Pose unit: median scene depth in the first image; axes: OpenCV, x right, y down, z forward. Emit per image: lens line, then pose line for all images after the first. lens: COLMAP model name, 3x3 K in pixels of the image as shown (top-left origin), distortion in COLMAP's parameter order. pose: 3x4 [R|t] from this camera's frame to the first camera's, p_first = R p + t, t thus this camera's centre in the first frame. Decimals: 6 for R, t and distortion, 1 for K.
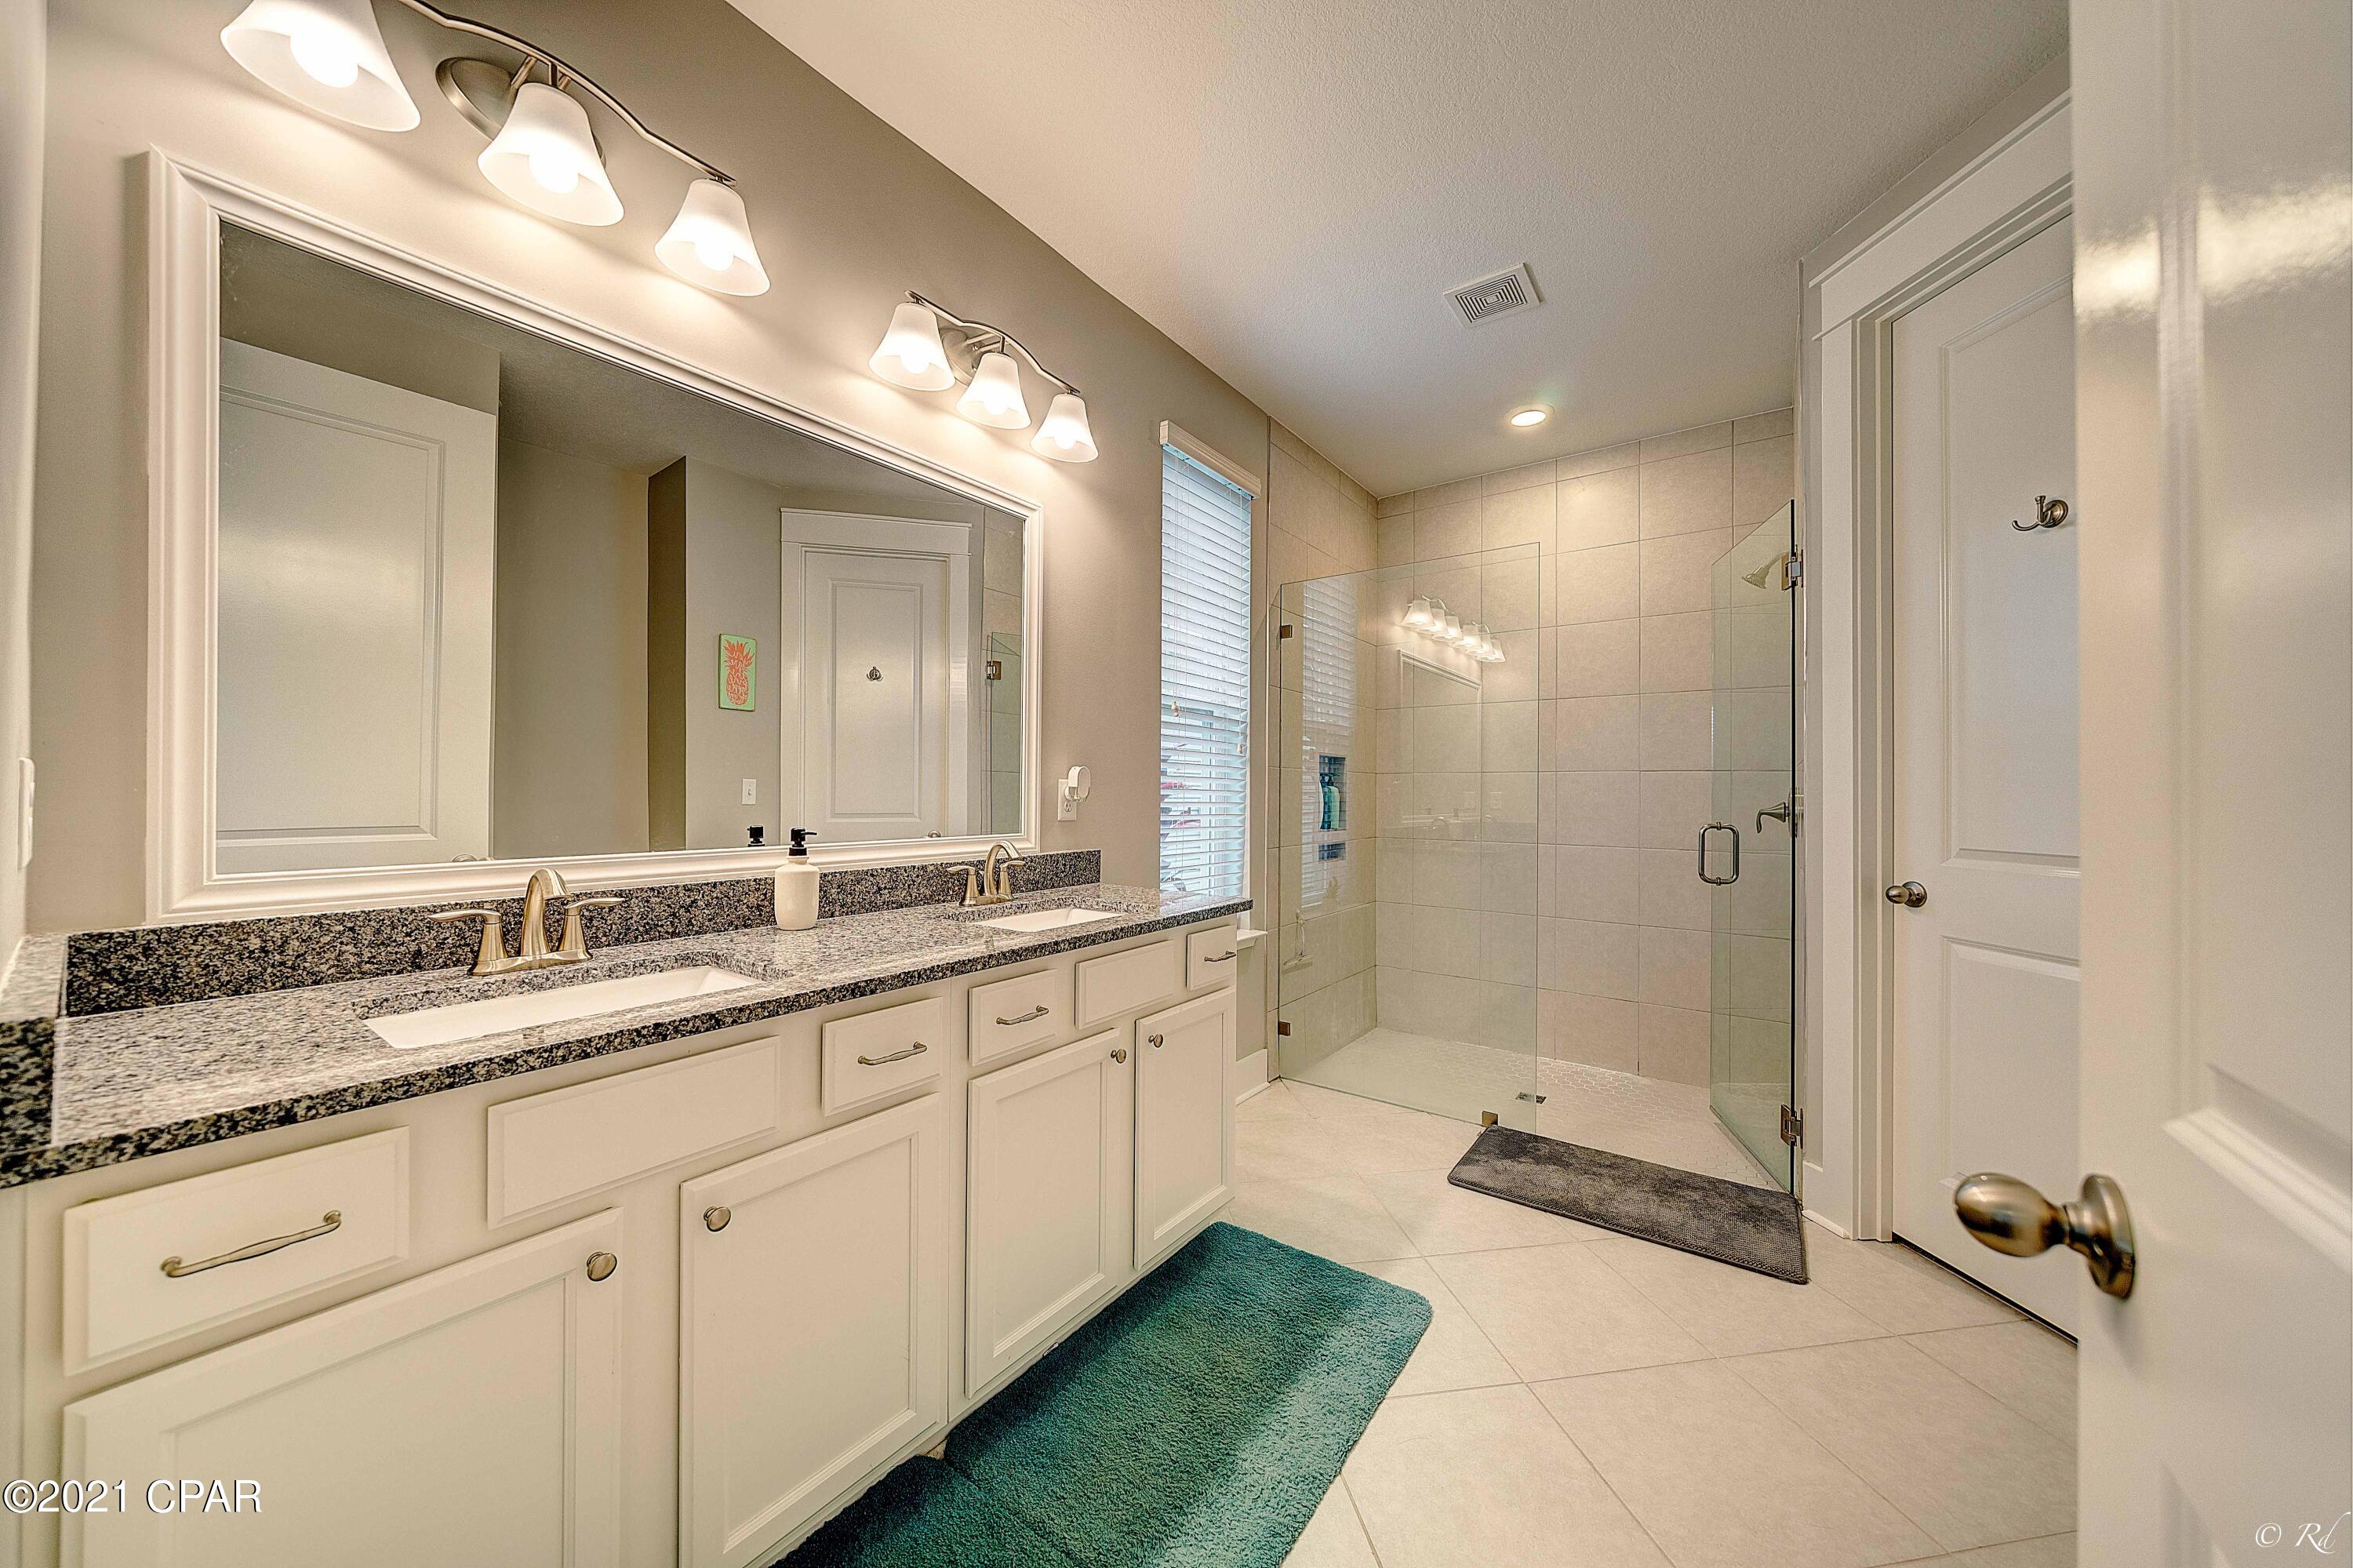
lens RADIAL K [[779.7, 0, 1176.4], [0, 779.7, 798.9], [0, 0, 1]] dist [-0.000535, -0.000022]
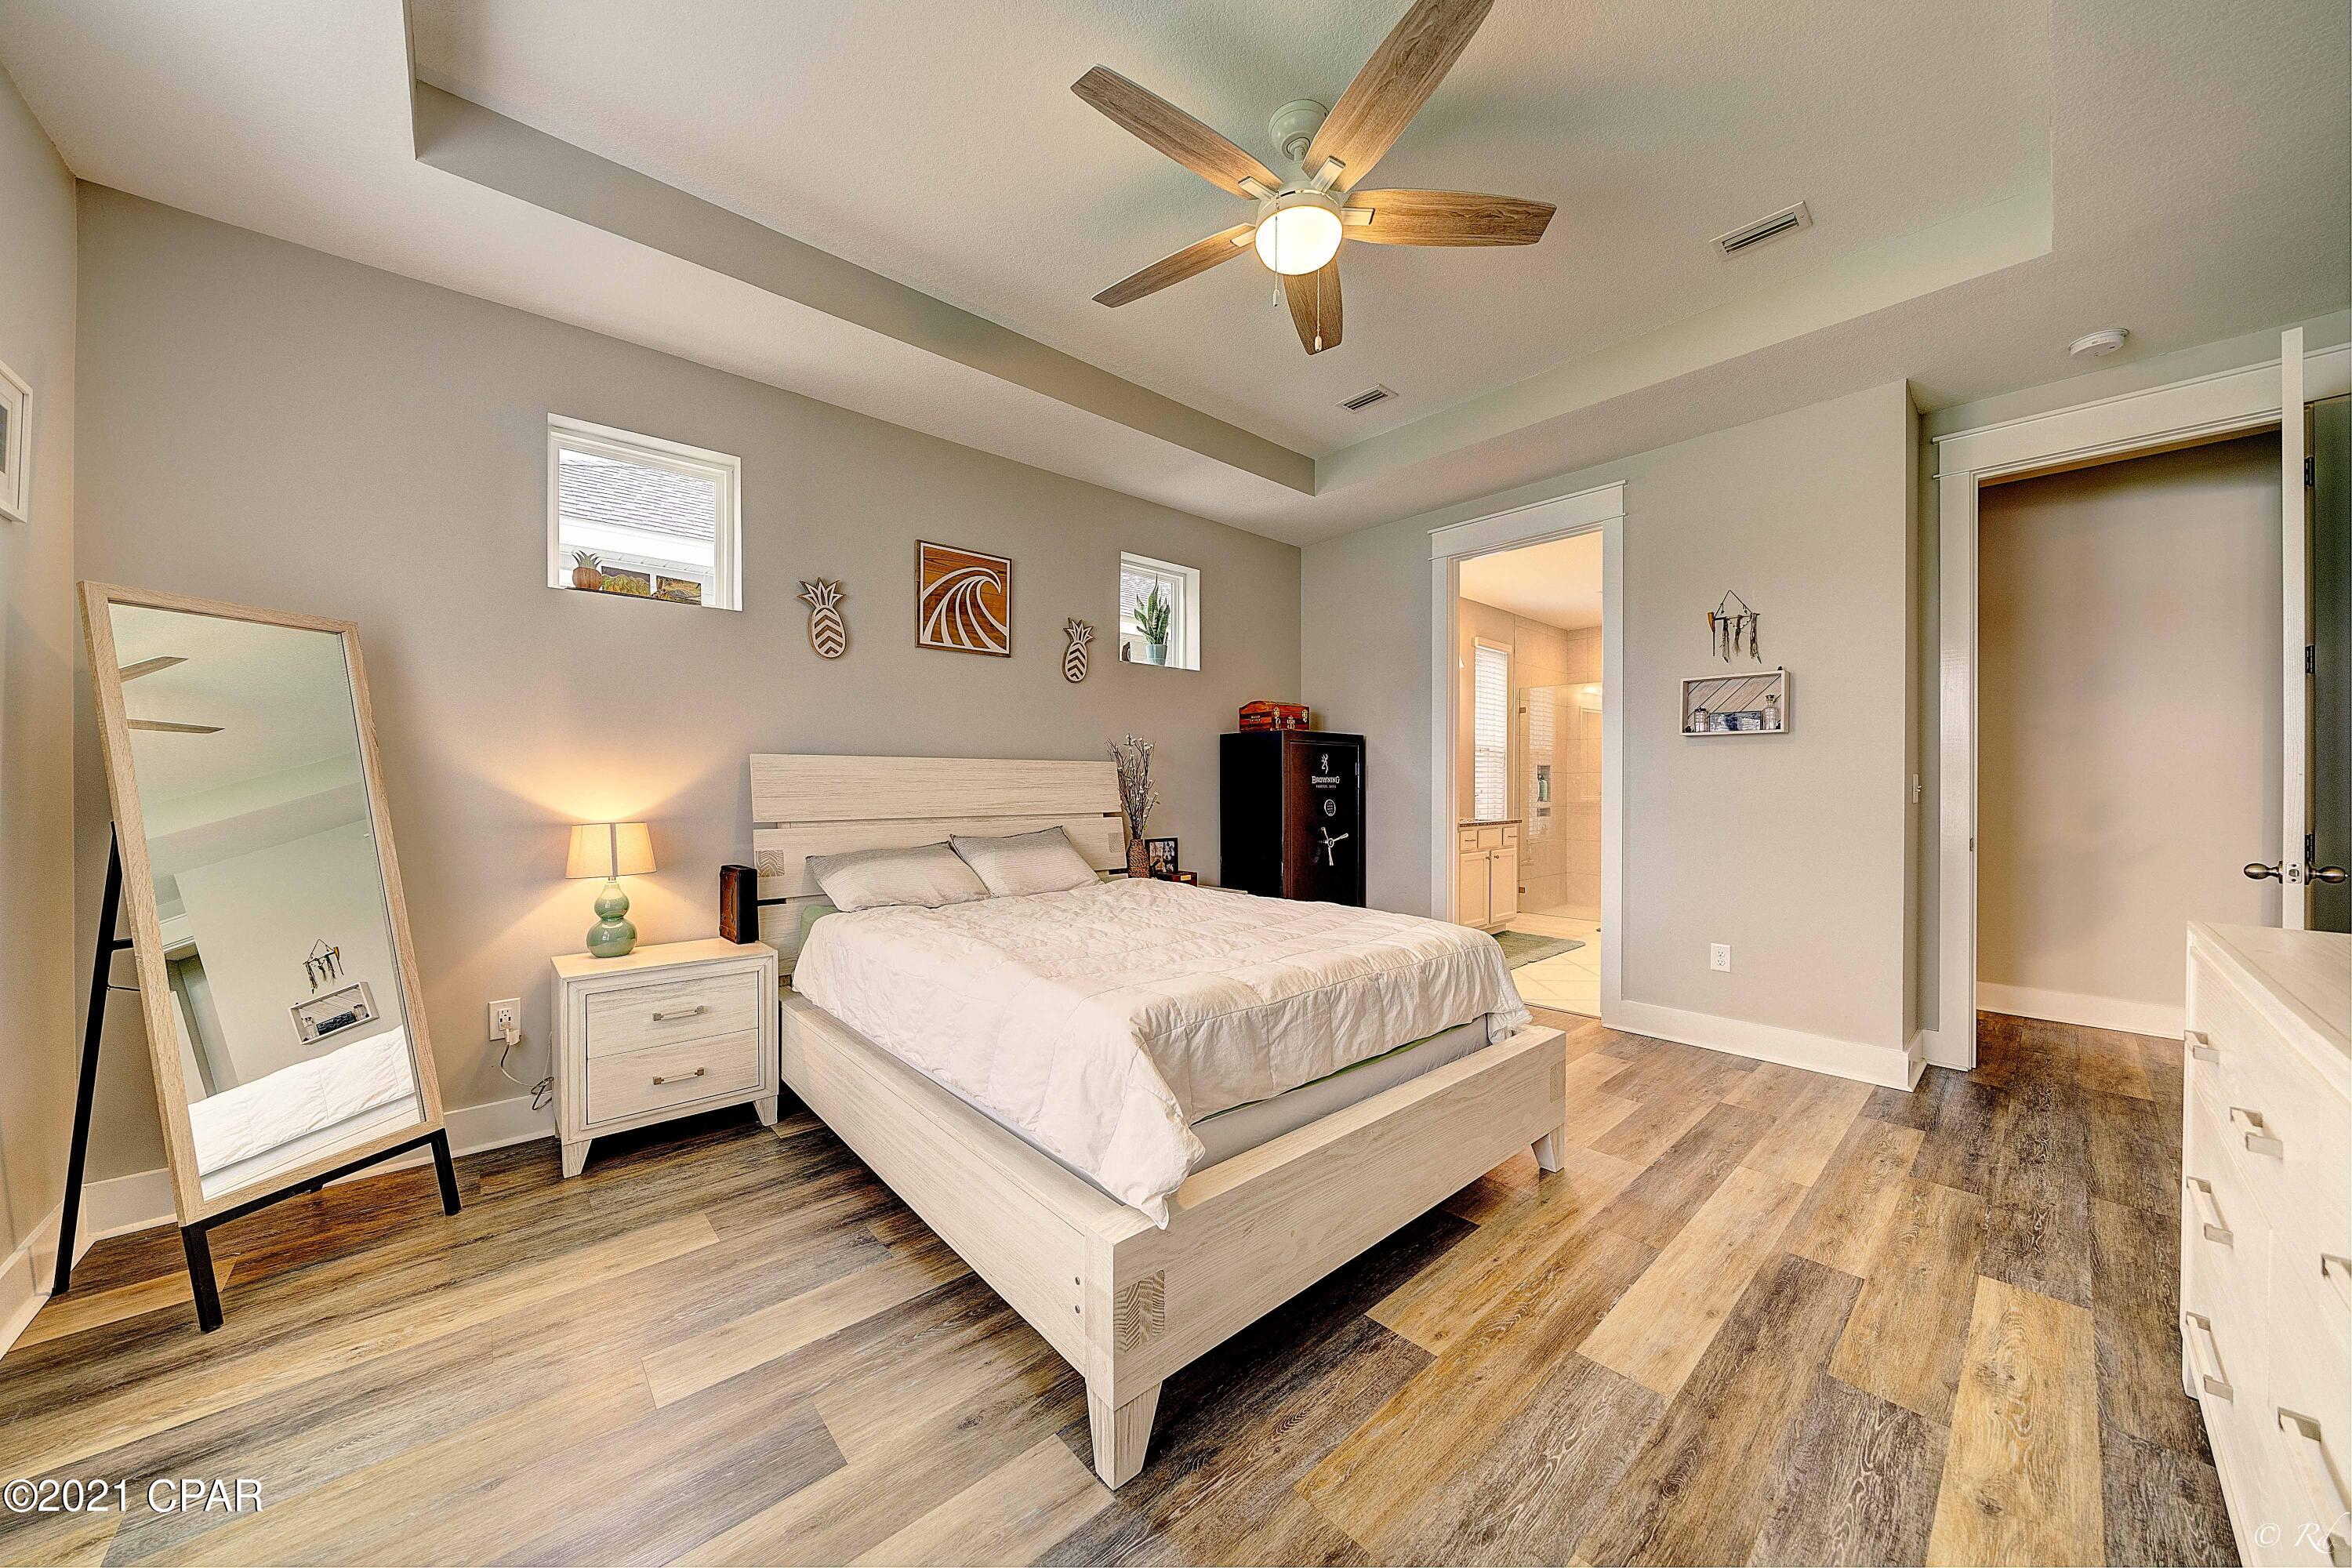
lens RADIAL K [[806.1, 0, 1176.0], [0, 806.1, 784.0], [0, 0, 1]] dist [-0.005694, -0.000019]
pose [[0.980900, -0.000023, -0.194515, -0.565192], [0.000837, 0.999991, 0.004104, -0.026087], [0.194513, -0.004189, 0.980891, -2.125959]]
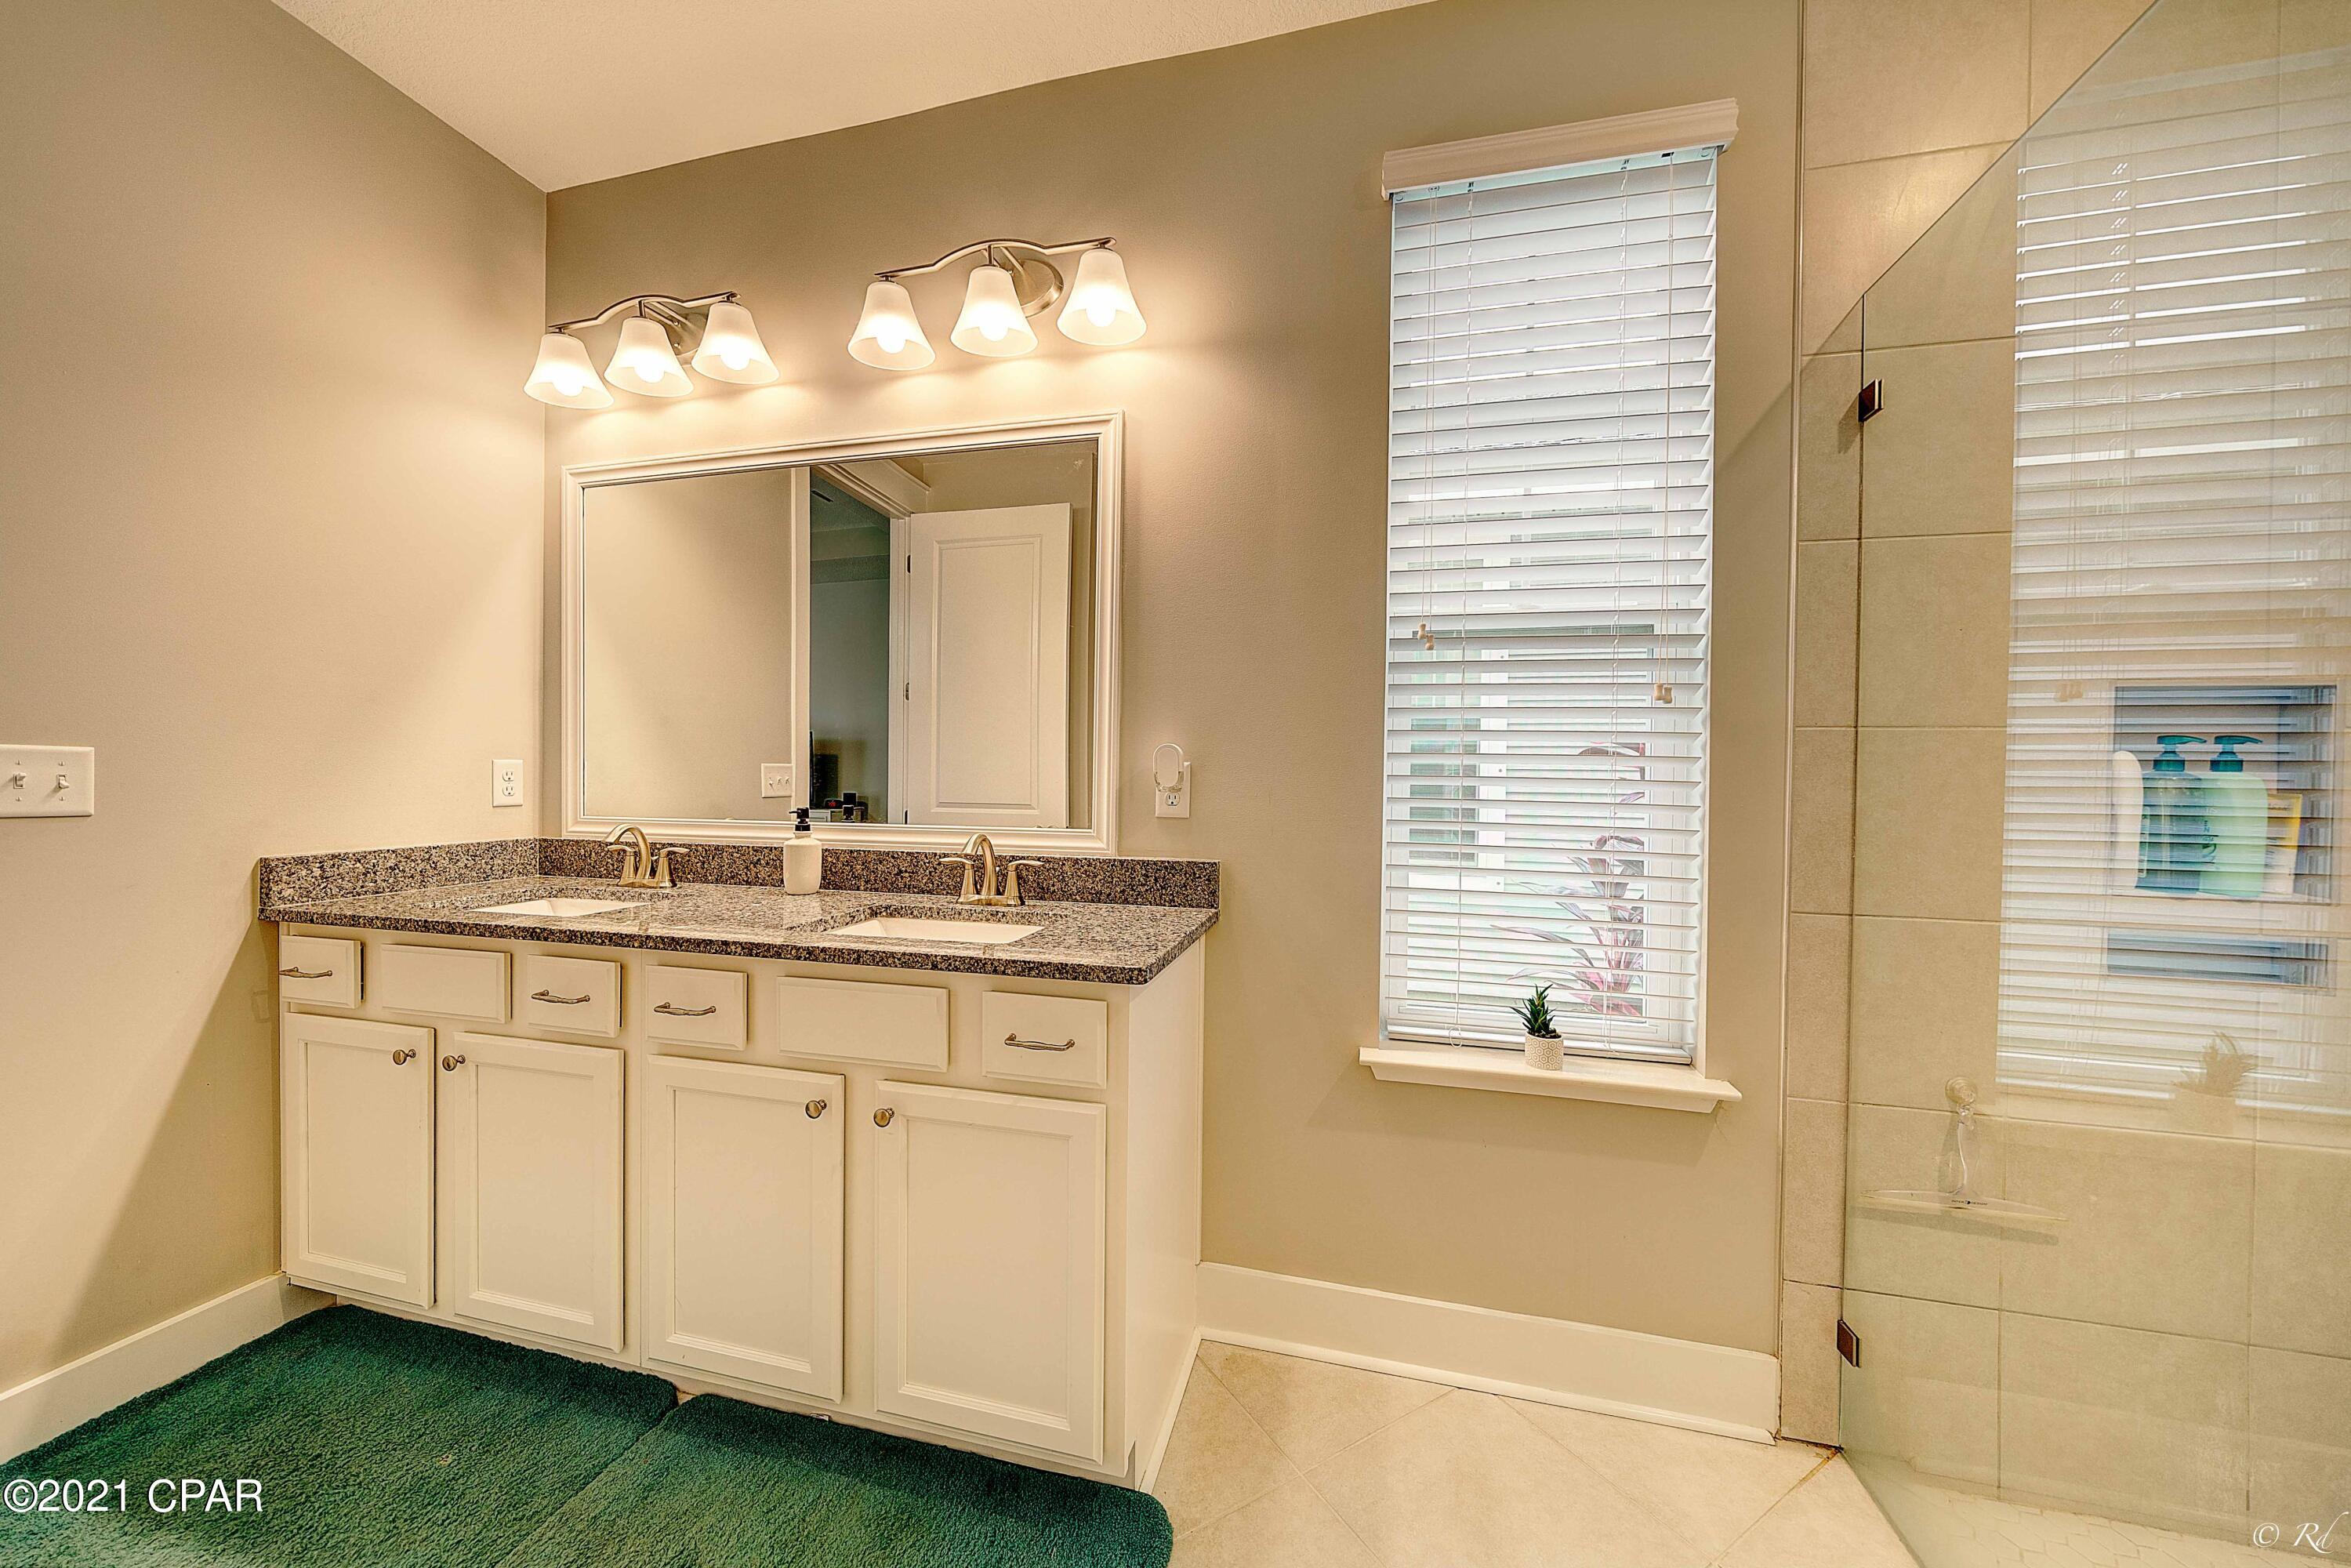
lens RADIAL K [[805.8, 0, 1175.5], [0, 805.8, 784.0], [0, 0, 1]] dist [-0.005694, -0.000019]
pose [[0.385273, 0.010825, -0.922739, 0.581237], [-0.014387, 0.999880, 0.005723, -0.008750], [0.922691, 0.011070, 0.385382, 0.726226]]
